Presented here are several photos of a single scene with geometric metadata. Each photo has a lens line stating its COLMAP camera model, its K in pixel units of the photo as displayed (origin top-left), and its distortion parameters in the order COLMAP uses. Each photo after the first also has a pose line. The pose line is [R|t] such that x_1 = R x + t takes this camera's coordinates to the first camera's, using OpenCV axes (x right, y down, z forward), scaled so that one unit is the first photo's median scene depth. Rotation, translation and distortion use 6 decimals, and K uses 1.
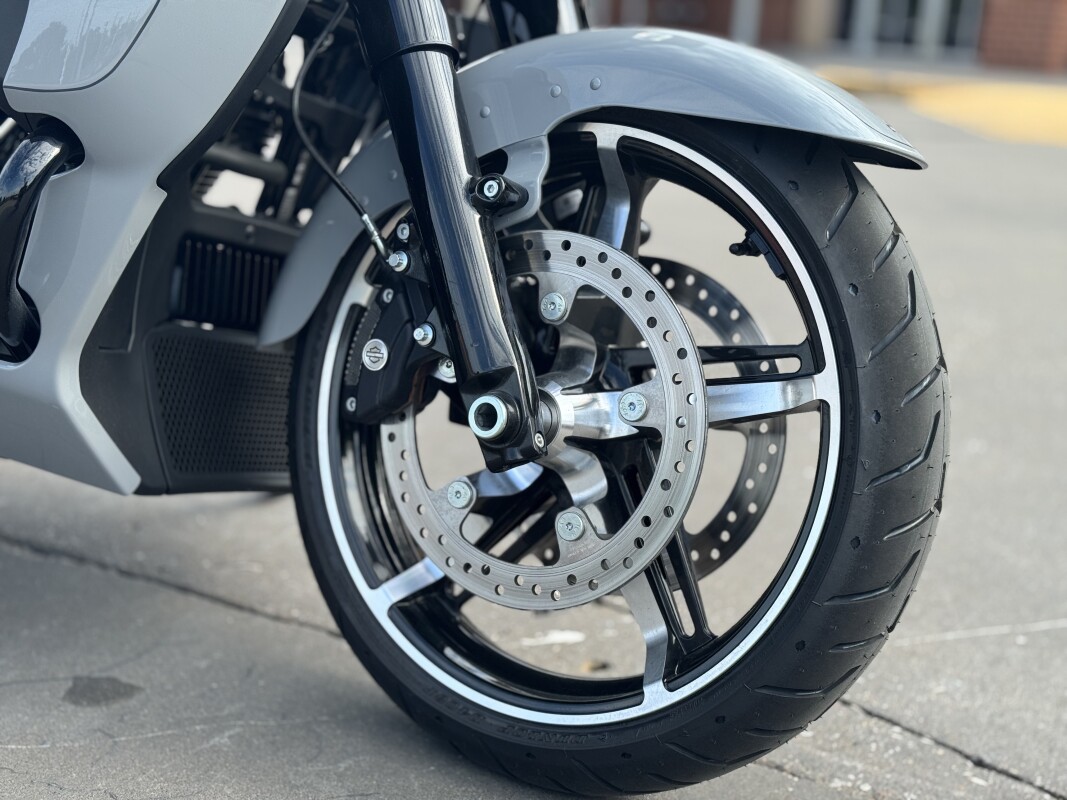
lens RADIAL K [[1463.8, 0, 533.5], [0, 1463.8, 400.0], [0, 0, 1]] dist [0.050070, 0.024213]
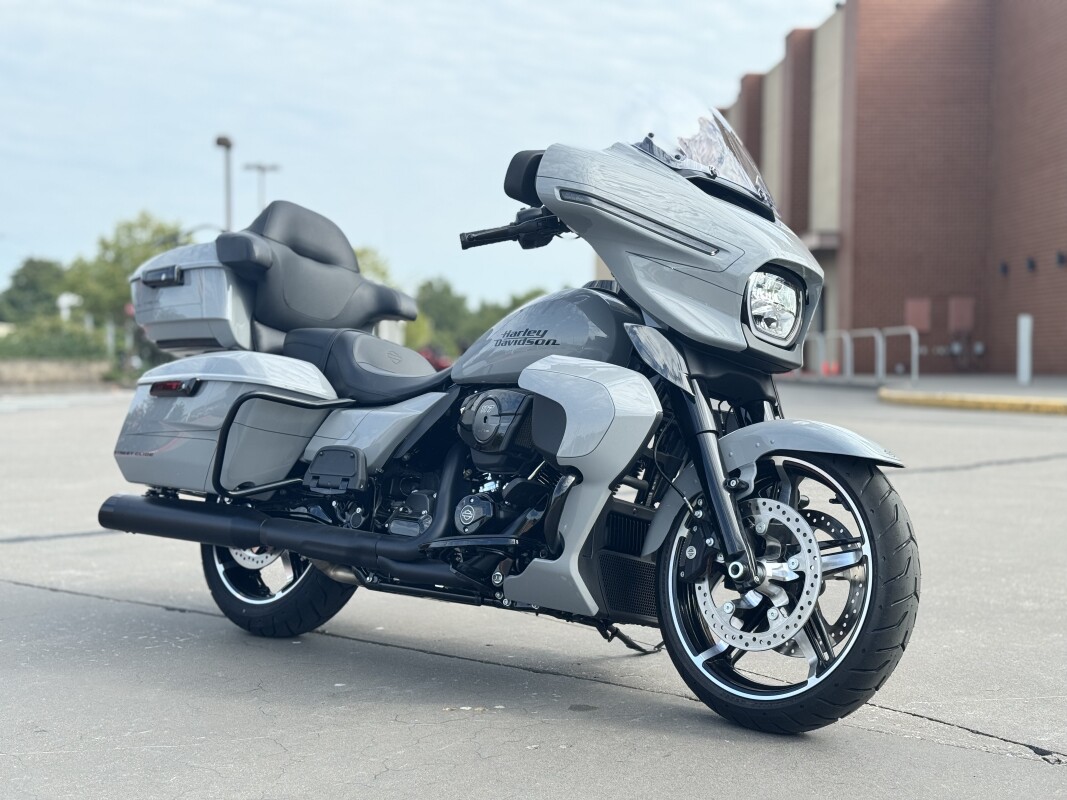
lens RADIAL K [[1582.7, 0, 532.2], [0, 1582.7, 445.6], [0, 0, 1]] dist [0.338571, 0.004335]
pose [[0.978763, -0.061935, -0.195414, 0.171199], [0.021289, 0.978822, -0.203602, 0.344614], [0.203885, 0.195118, 0.959354, -1.728065]]
